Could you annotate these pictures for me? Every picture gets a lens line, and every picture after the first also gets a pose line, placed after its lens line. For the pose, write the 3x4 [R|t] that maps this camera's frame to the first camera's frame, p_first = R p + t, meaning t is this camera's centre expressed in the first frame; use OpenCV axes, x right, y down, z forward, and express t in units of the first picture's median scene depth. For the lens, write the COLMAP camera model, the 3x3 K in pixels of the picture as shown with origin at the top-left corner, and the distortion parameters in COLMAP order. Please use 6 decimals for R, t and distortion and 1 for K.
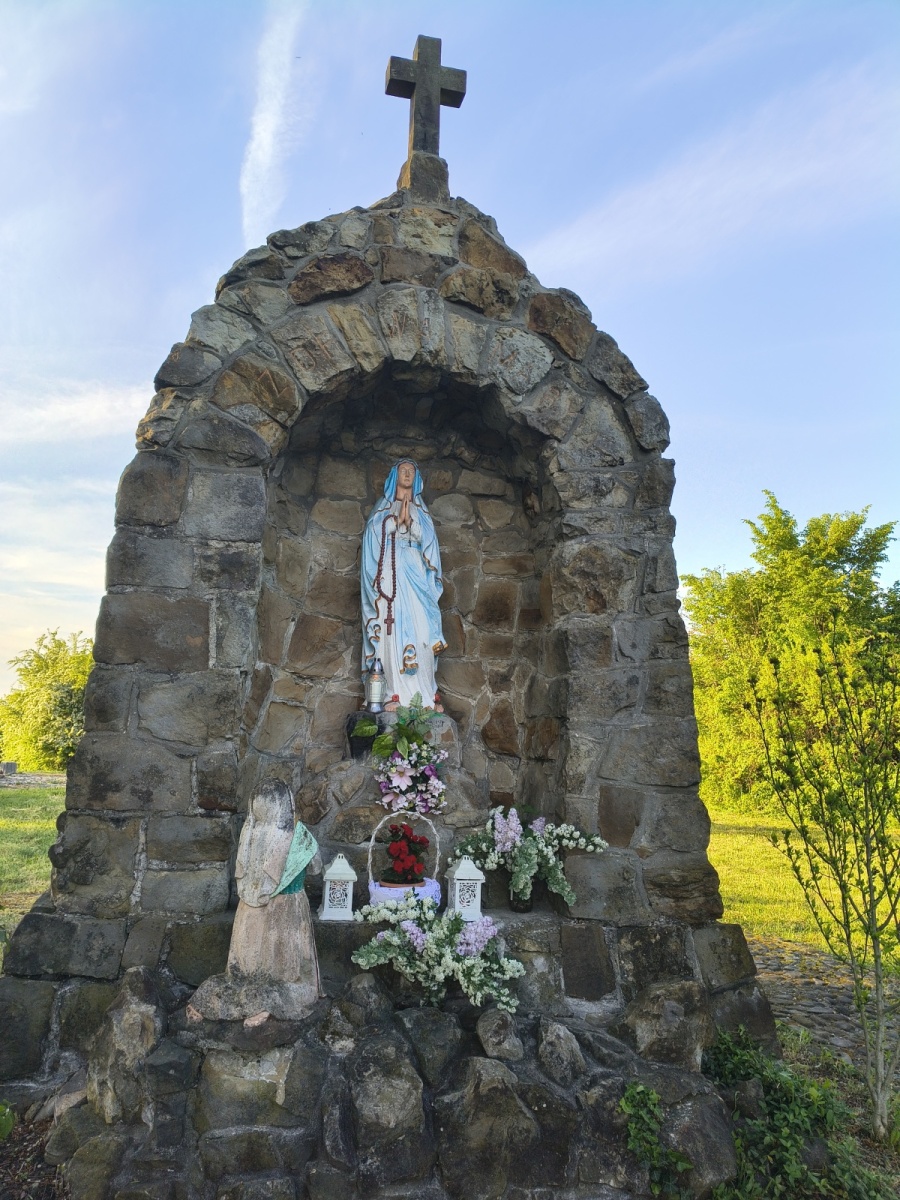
lens RADIAL K [[905.4, 0, 451.4], [0, 905.4, 604.2], [0, 0, 1]] dist [0.062390, -0.131933]
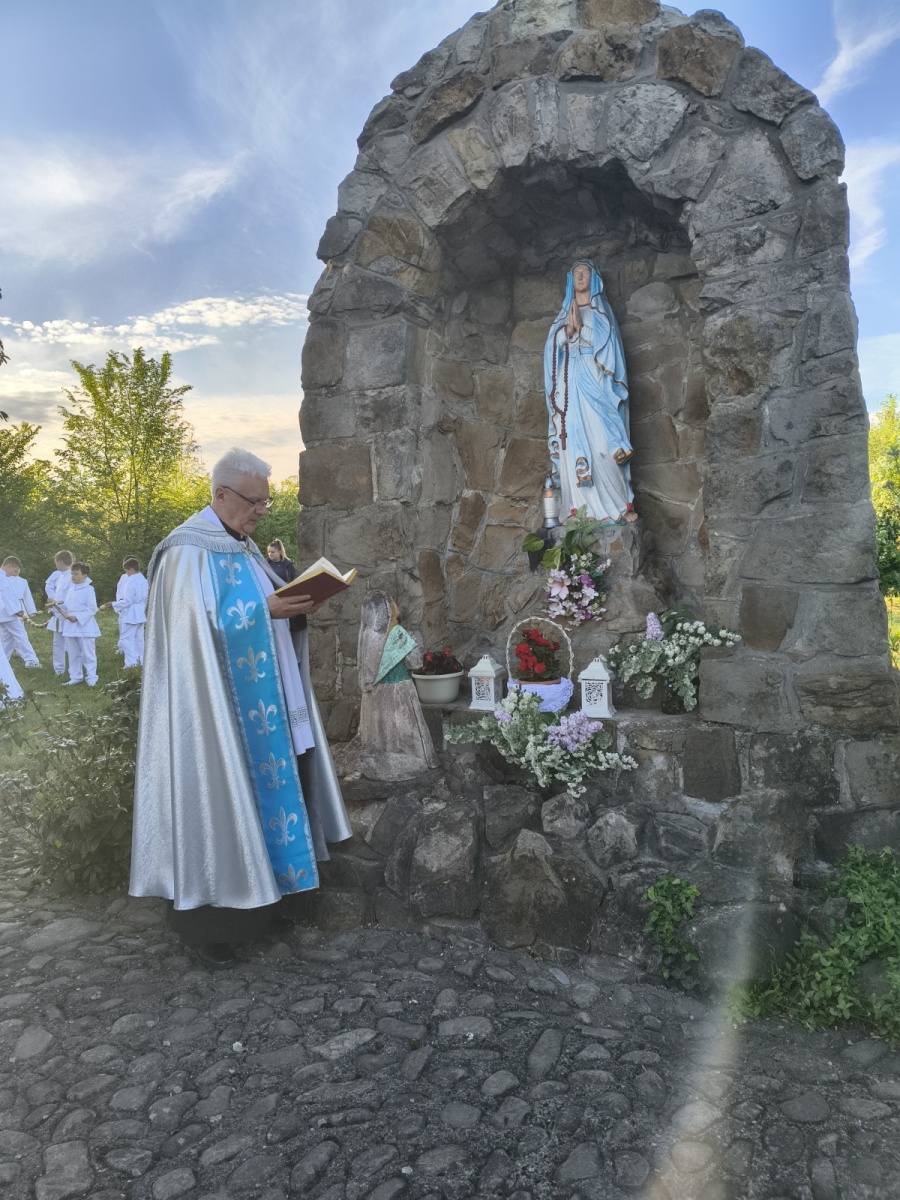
lens RADIAL K [[905.4, 0, 451.4], [0, 905.4, 604.2], [0, 0, 1]] dist [0.062390, -0.131933]
pose [[0.792159, -0.028809, -0.609635, 0.476100], [0.144522, 0.979330, 0.141512, 0.043623], [0.592957, -0.200206, 0.779949, 0.103363]]
